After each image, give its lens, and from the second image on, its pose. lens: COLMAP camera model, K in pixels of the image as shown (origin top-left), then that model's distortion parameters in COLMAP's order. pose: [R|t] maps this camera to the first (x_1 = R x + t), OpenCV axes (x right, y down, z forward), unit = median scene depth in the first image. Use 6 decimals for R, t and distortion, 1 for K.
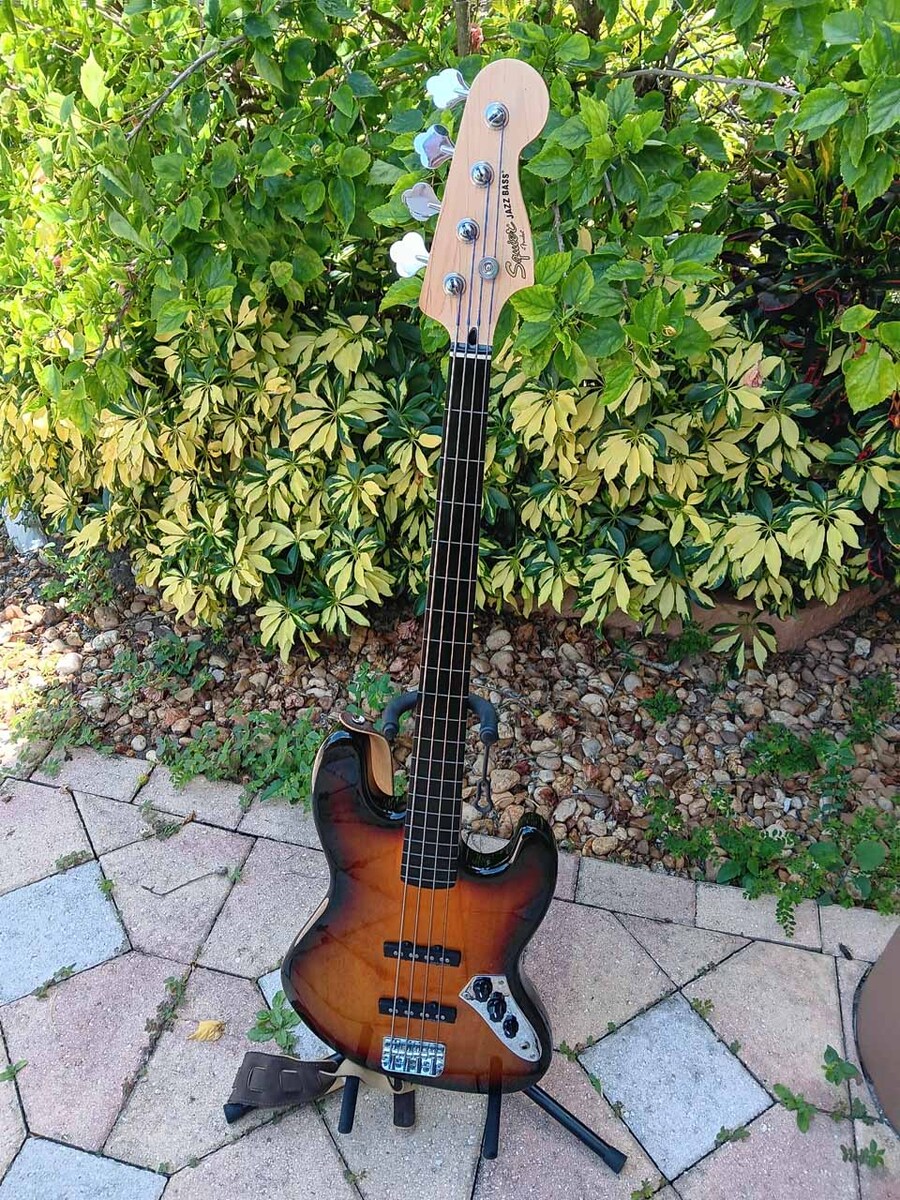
lens RADIAL K [[930.6, 0, 449.5], [0, 930.6, 590.4], [0, 0, 1]] dist [0.036729, -0.098781]
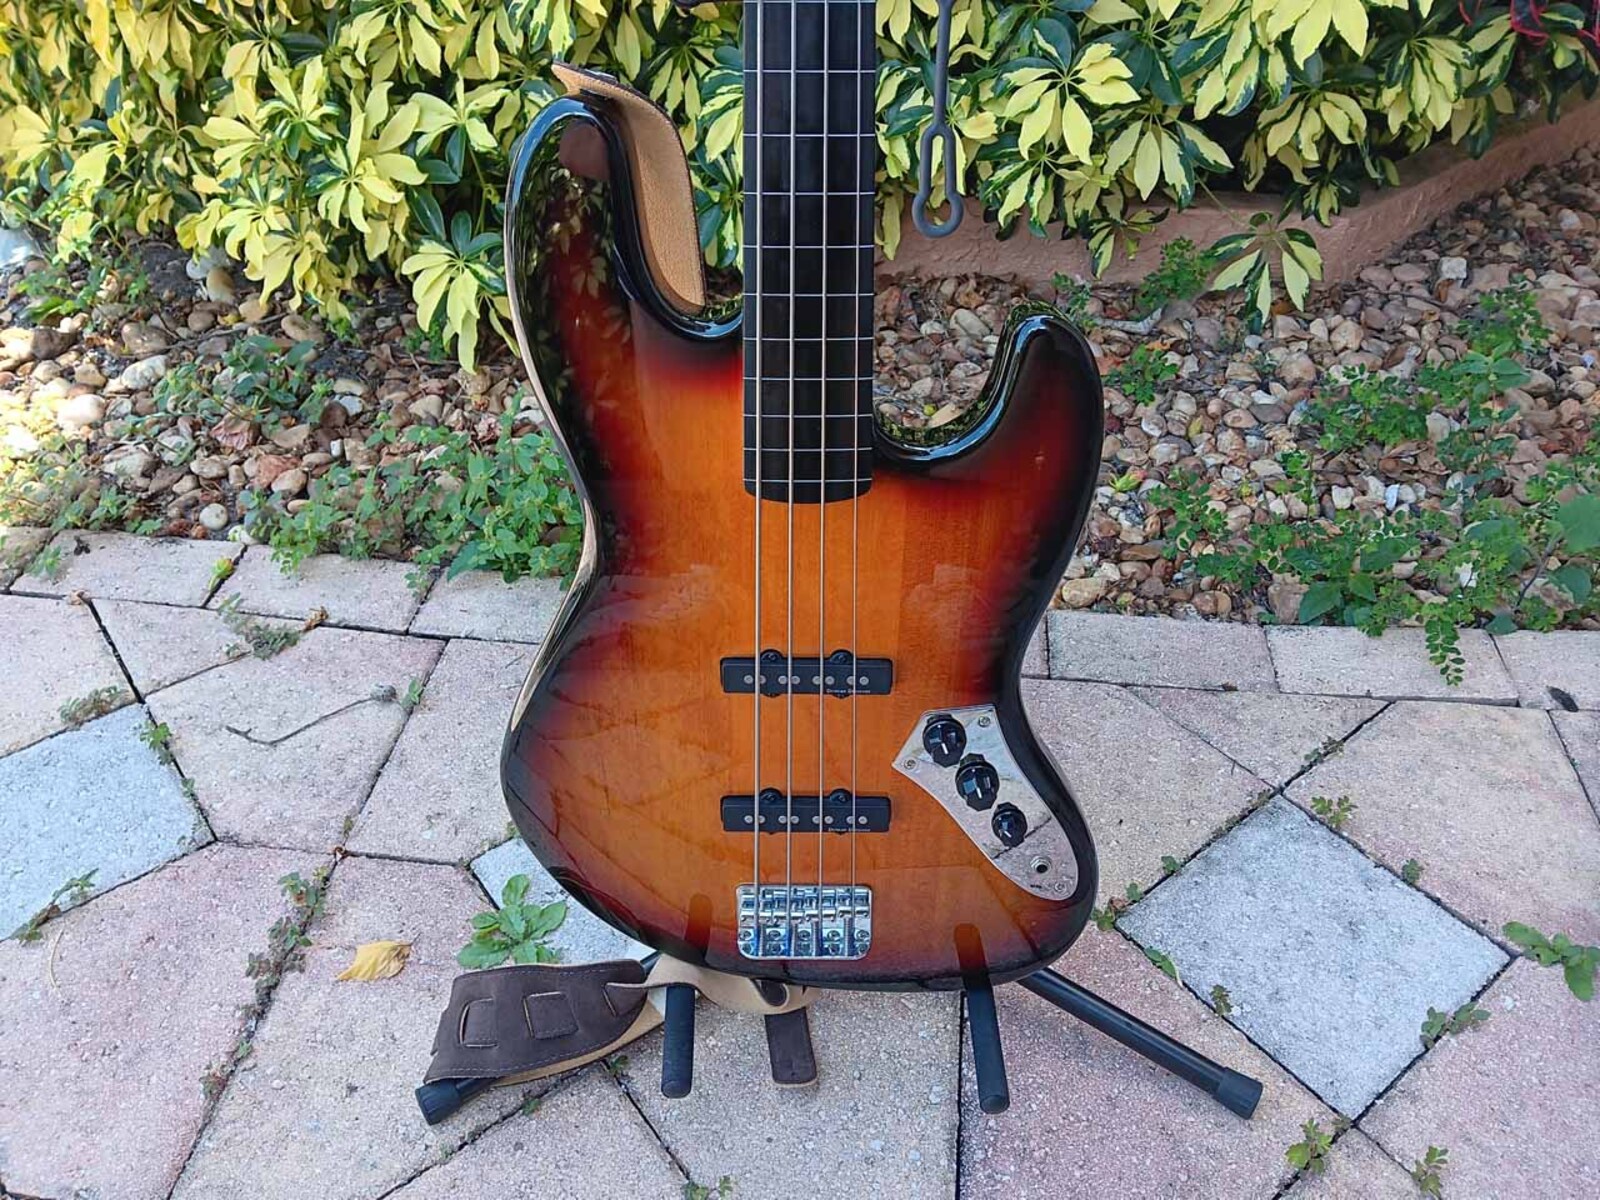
lens RADIAL K [[1240.8, 0, 785.2], [0, 1240.8, 596.1], [0, 0, 1]] dist [0.036729, -0.098781]
pose [[0.993395, -0.106331, 0.043119, -0.040808], [0.103705, 0.992848, 0.059141, 0.210426], [-0.049100, -0.054278, 0.997318, 0.272522]]
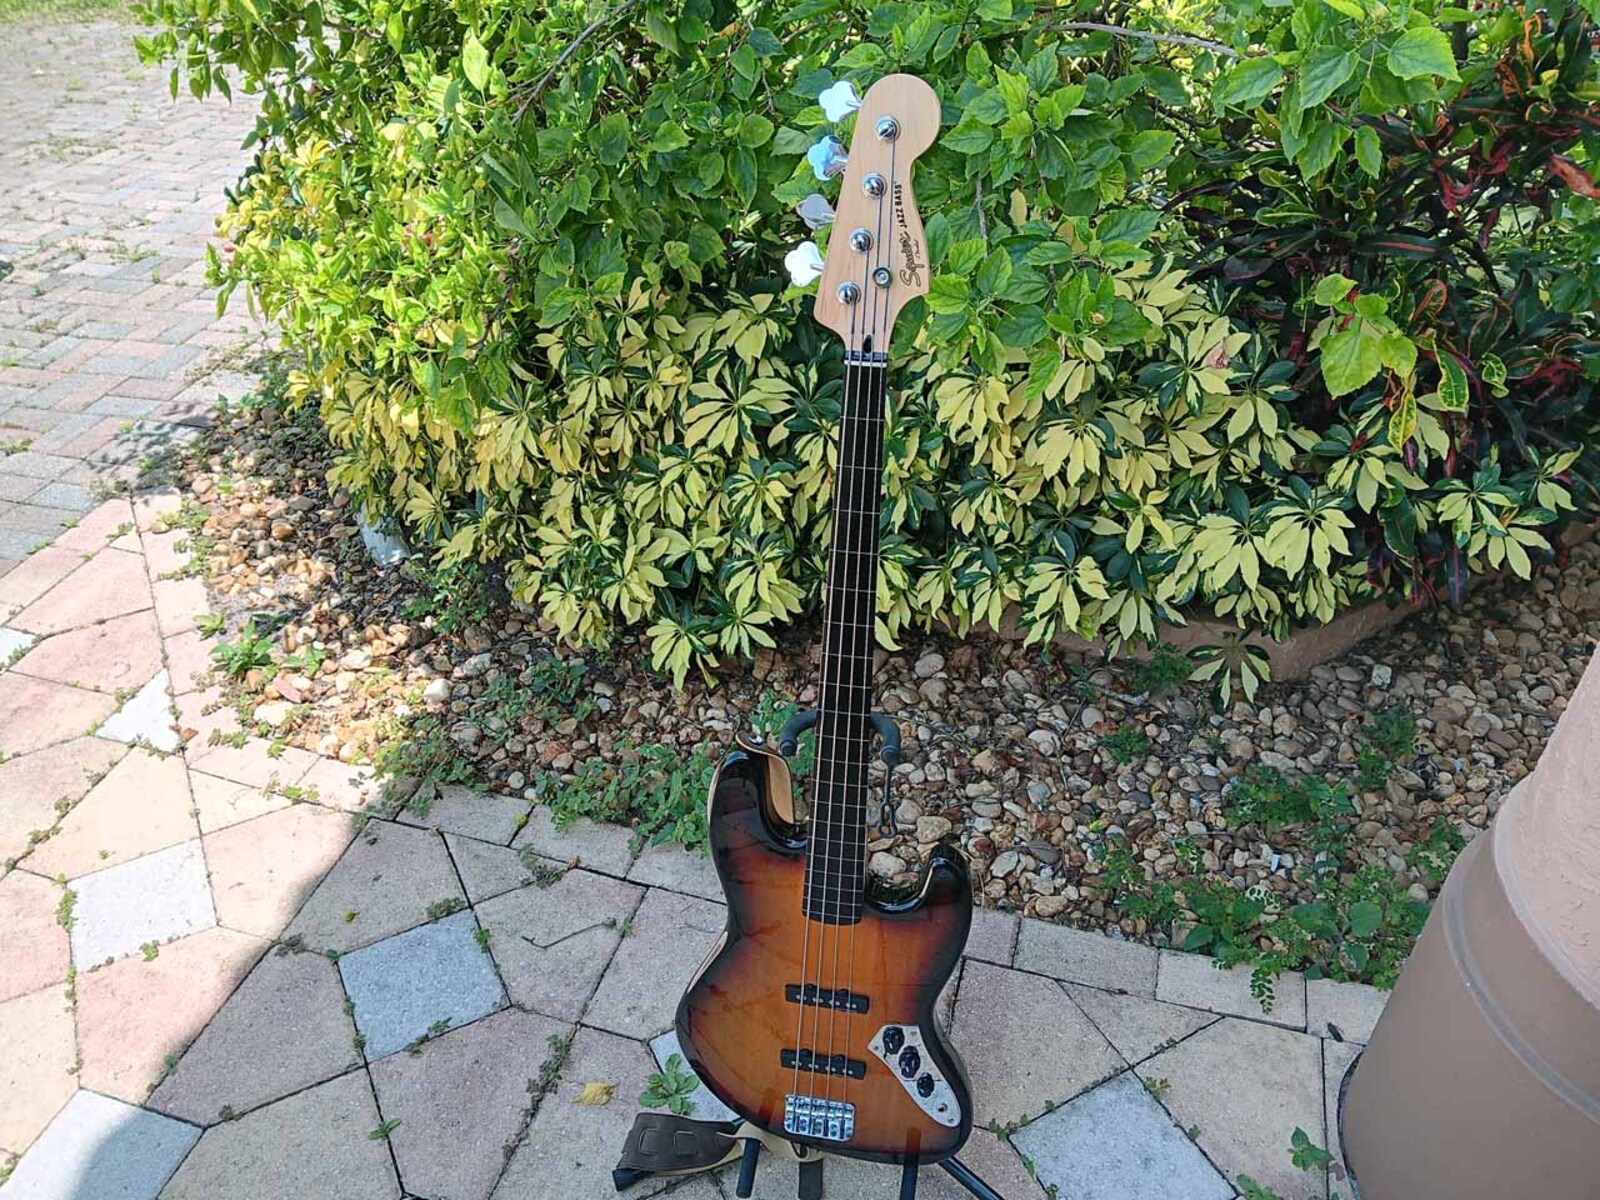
lens RADIAL K [[1240.8, 0, 780.9], [0, 1240.8, 579.6], [0, 0, 1]] dist [0.036729, -0.098781]
pose [[0.995655, -0.003941, -0.093037, 0.027388], [0.001550, 0.999667, -0.025762, 0.005157], [0.093107, 0.025506, 0.995329, -0.155928]]
